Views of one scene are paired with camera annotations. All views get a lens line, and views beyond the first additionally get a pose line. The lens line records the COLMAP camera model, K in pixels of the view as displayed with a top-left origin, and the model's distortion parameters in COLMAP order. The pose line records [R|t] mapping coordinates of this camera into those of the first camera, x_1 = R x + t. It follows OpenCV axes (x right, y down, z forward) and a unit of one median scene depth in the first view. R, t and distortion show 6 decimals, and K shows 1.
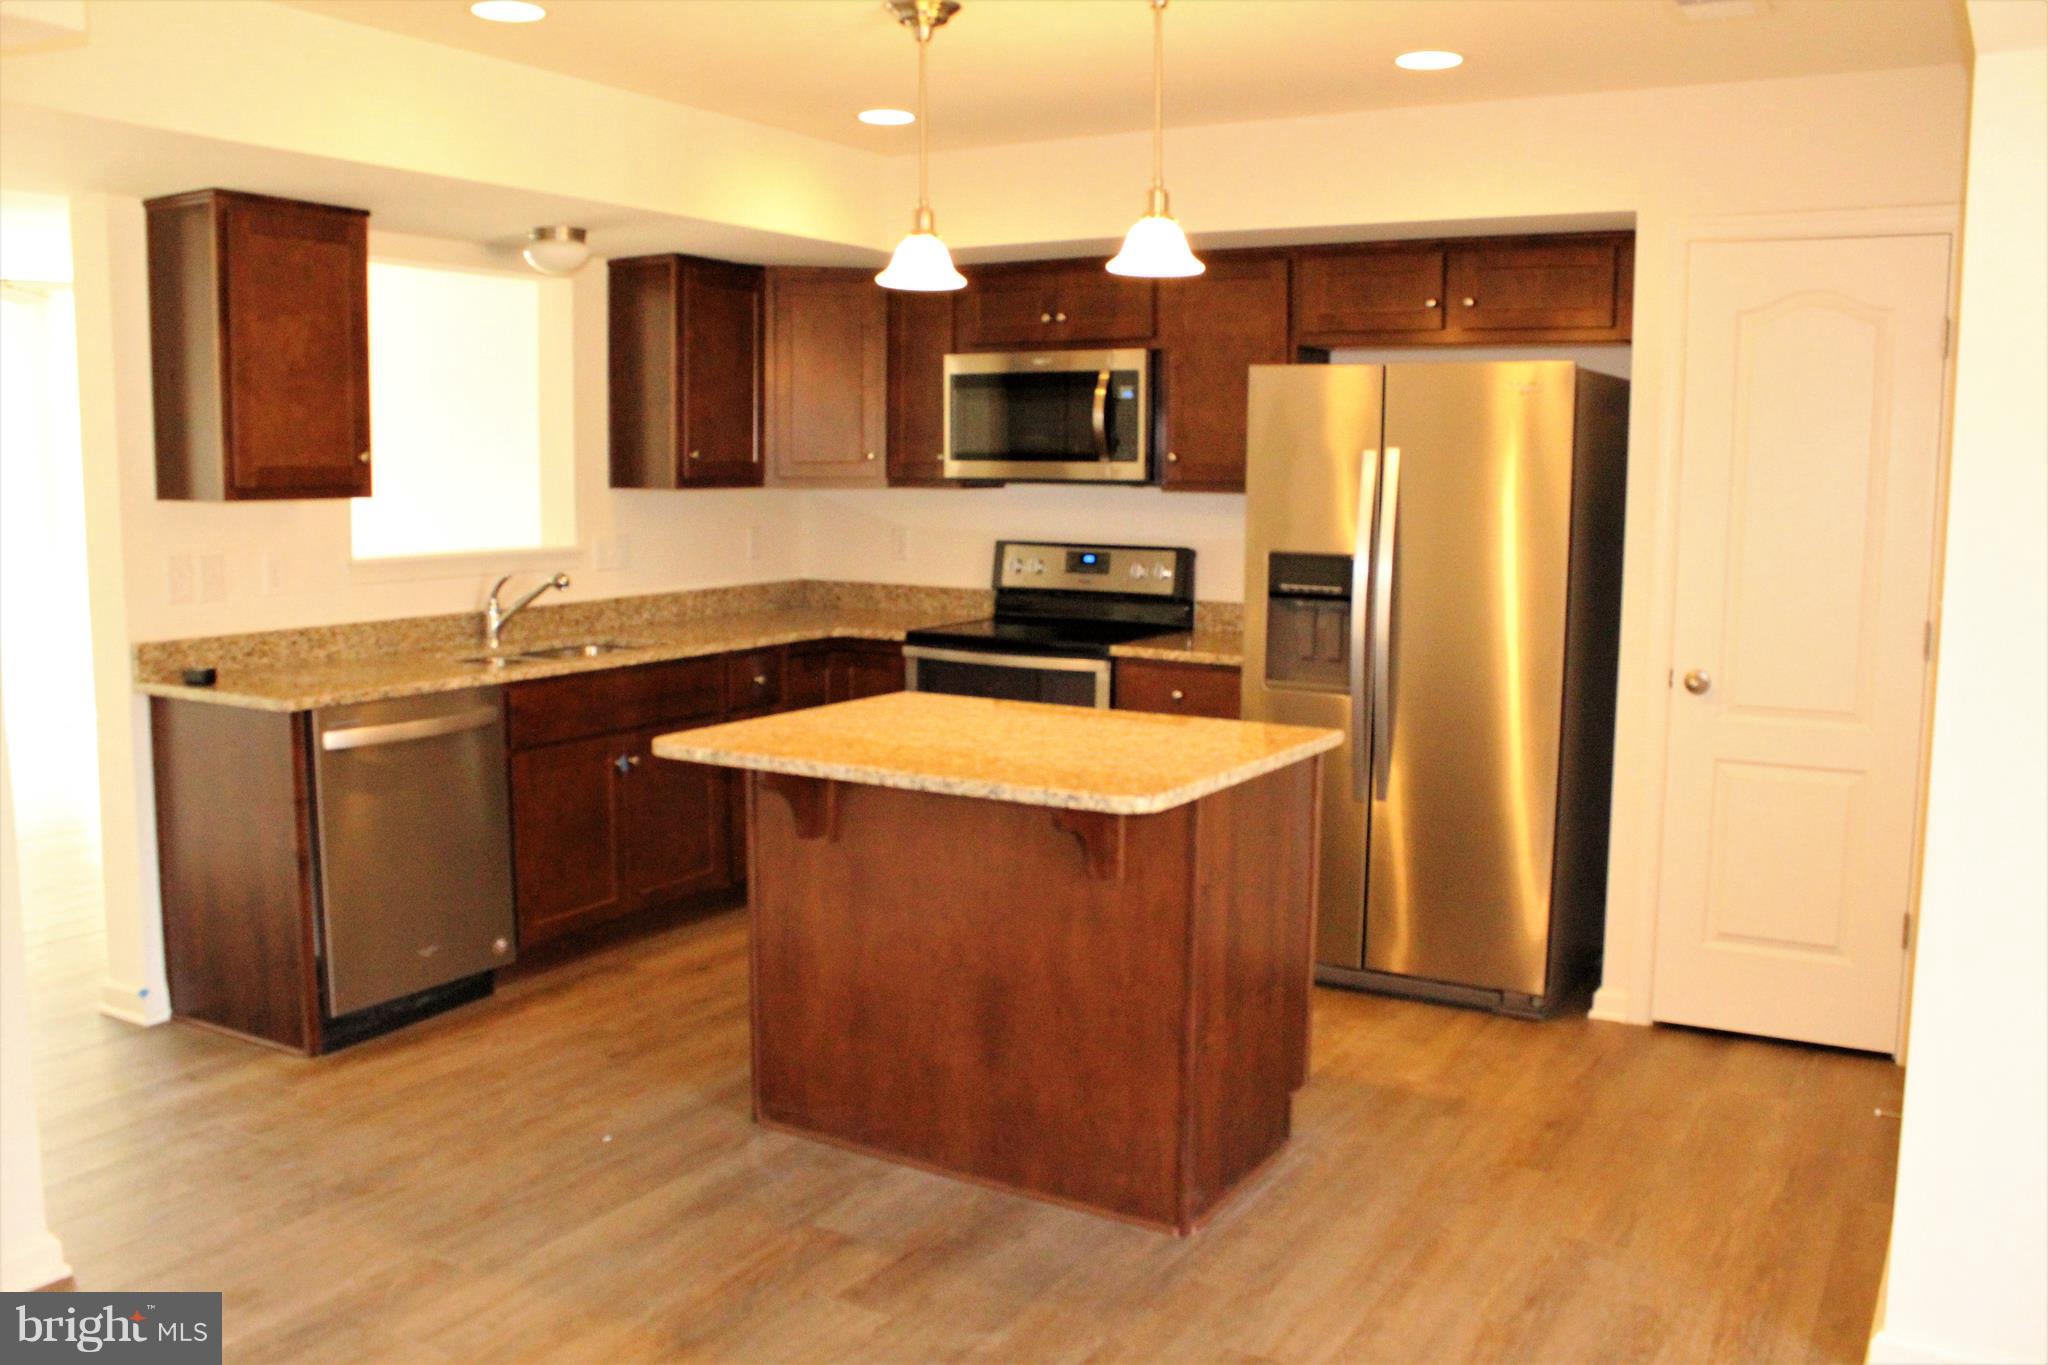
lens RADIAL K [[1717.5, 0, 1022.0], [0, 1717.5, 662.5], [0, 0, 1]] dist [-0.138512, 0.092906]
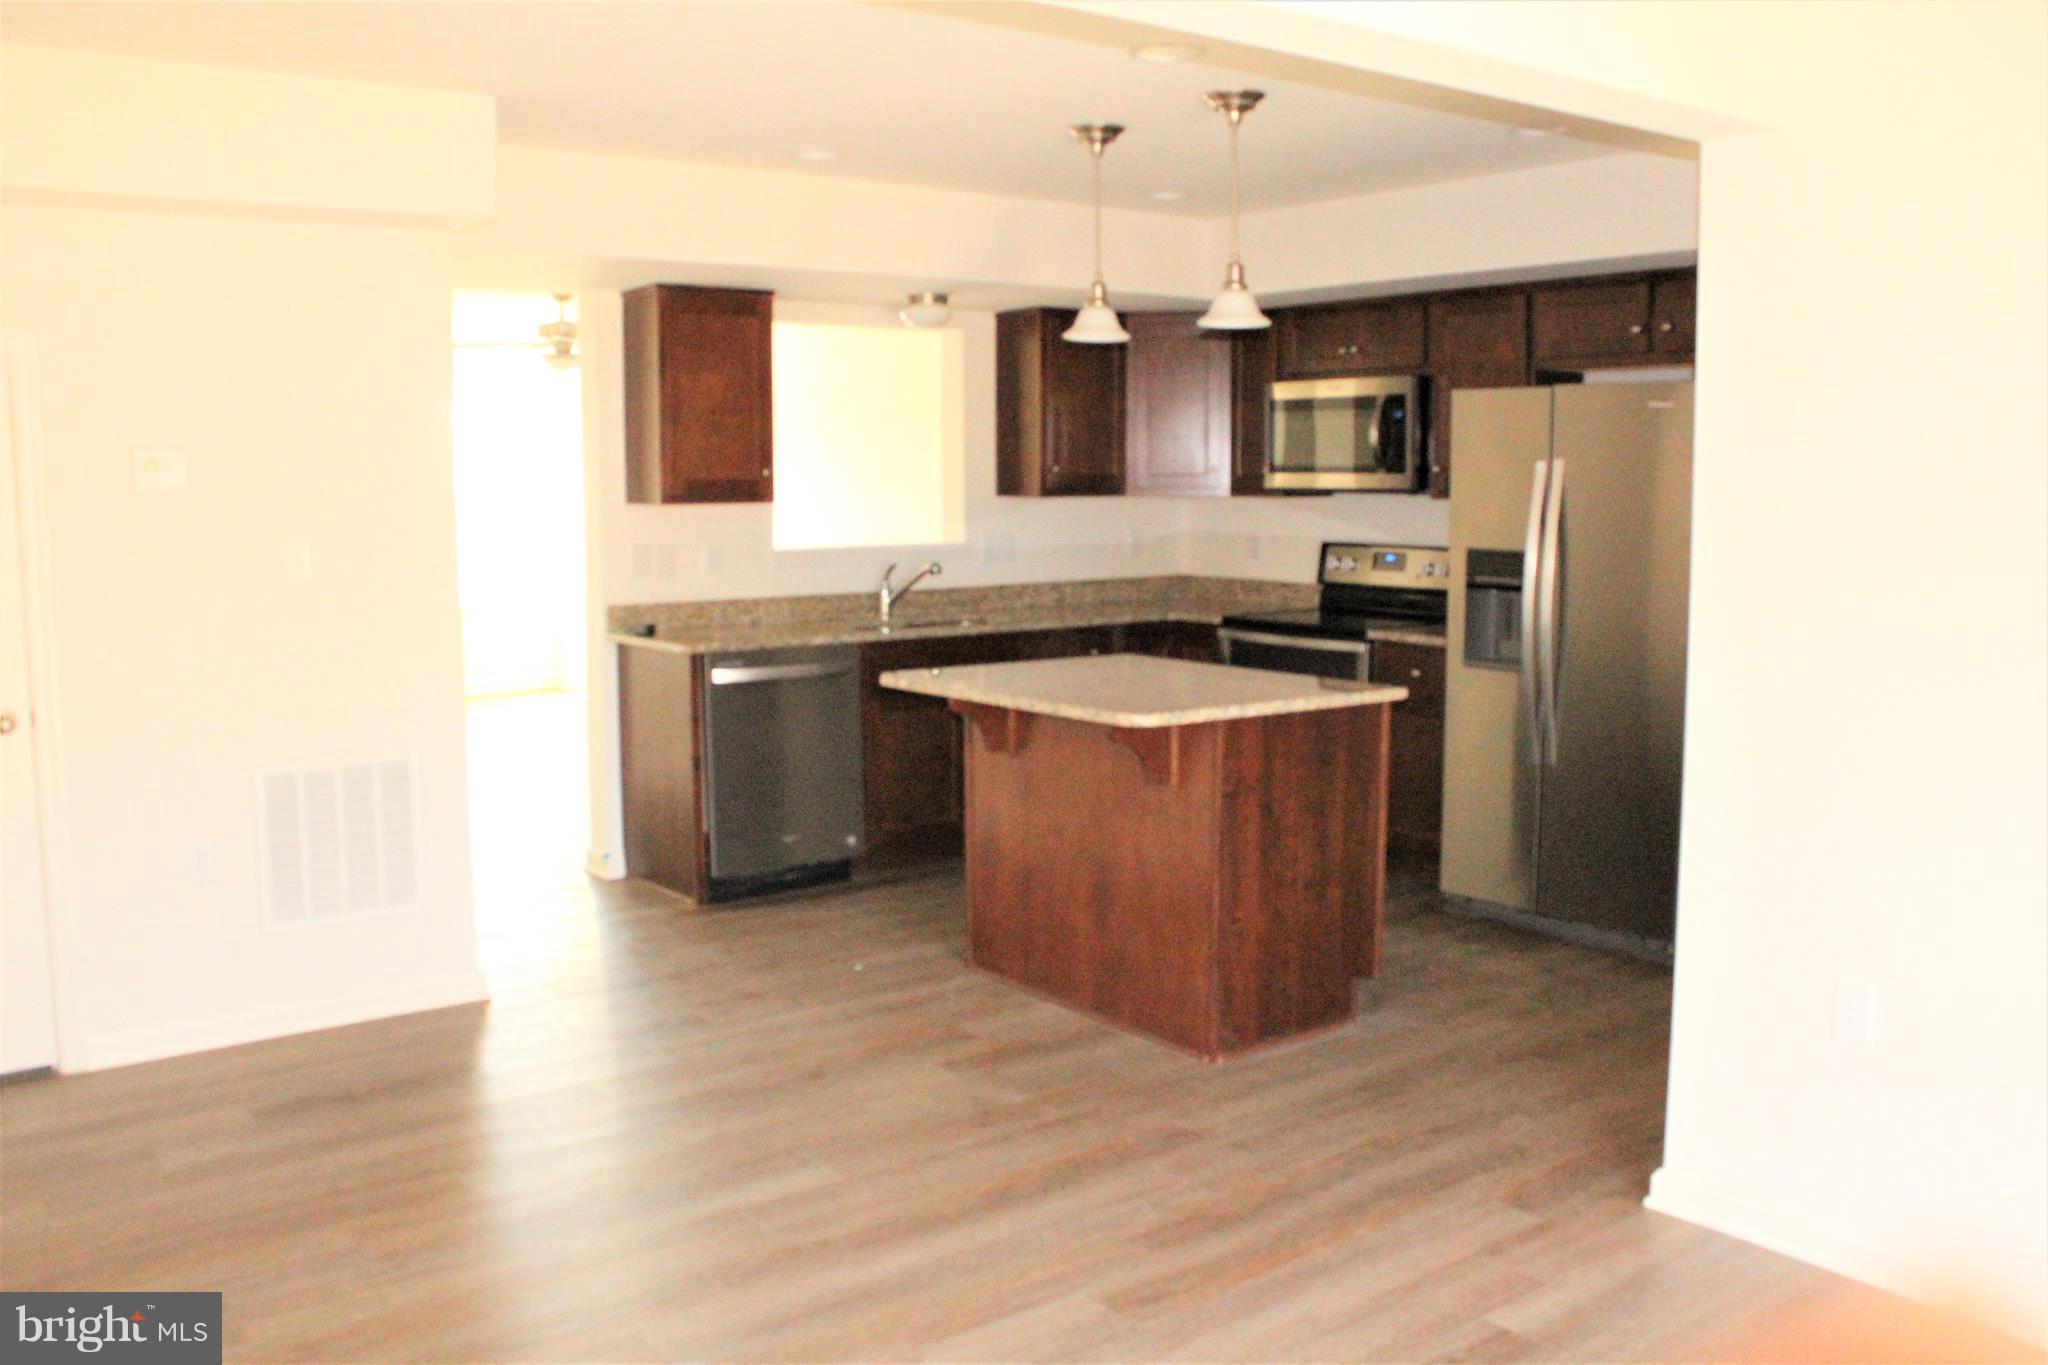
lens RADIAL K [[1717.5, 0, 1022.0], [0, 1717.5, 662.5], [0, 0, 1]] dist [-0.138512, 0.092906]
pose [[0.929268, 0.029957, -0.368189, 0.294637], [-0.033164, 0.999447, -0.002384, 0.025834], [0.367914, 0.014426, 0.929748, -0.190841]]
